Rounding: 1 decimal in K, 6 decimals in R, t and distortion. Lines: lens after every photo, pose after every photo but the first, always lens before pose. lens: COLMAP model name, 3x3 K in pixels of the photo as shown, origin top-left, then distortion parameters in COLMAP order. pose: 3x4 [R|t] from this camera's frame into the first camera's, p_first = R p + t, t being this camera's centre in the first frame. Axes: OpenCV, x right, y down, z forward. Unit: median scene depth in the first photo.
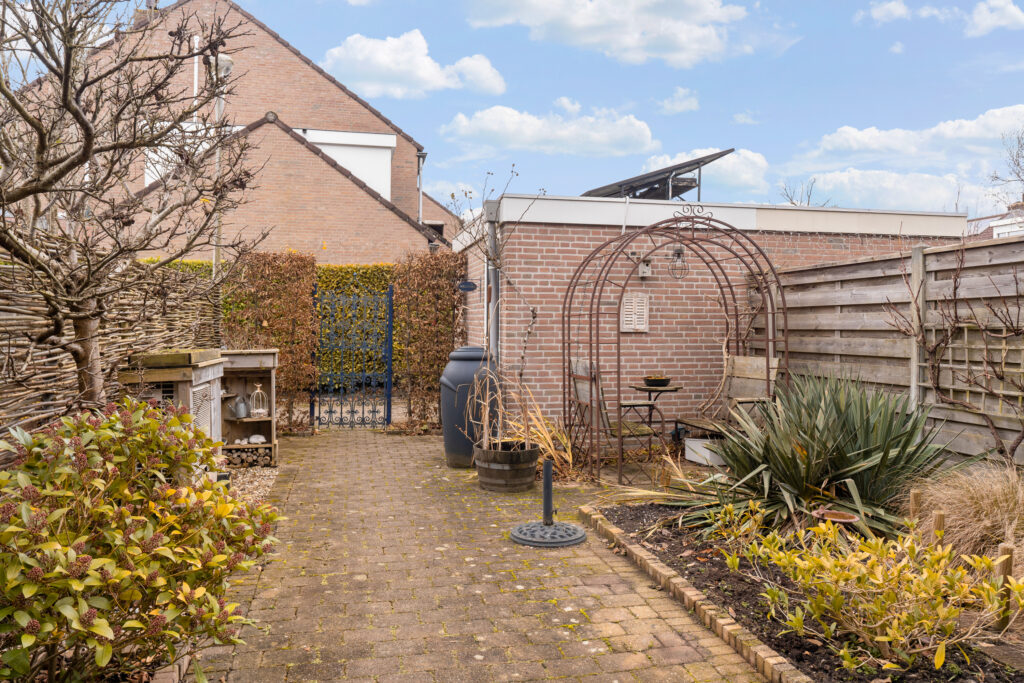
lens RADIAL K [[759.9, 0, 505.5], [0, 759.9, 294.5], [0, 0, 1]] dist [0.010598, 0.000525]
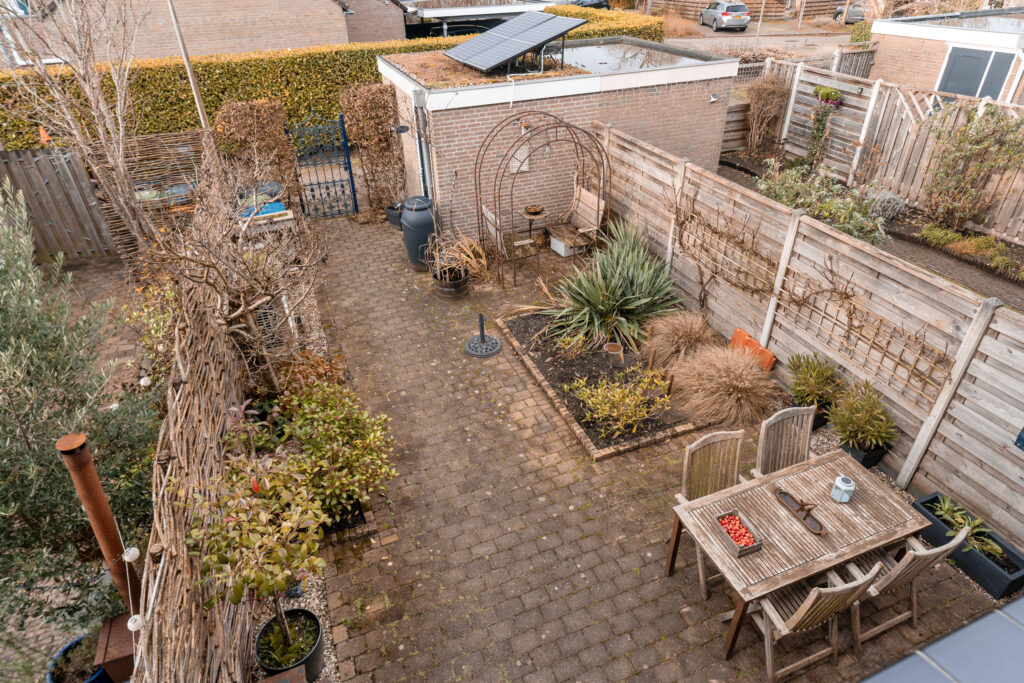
lens RADIAL K [[592.4, 0, 511.4], [0, 592.4, 341.5], [0, 0, 1]] dist [-0.004981, 0.002448]
pose [[0.985313, -0.118062, 0.123371, -0.055245], [0.027769, 0.823647, 0.566423, -0.509921], [-0.168487, -0.554678, 0.814828, -0.258529]]
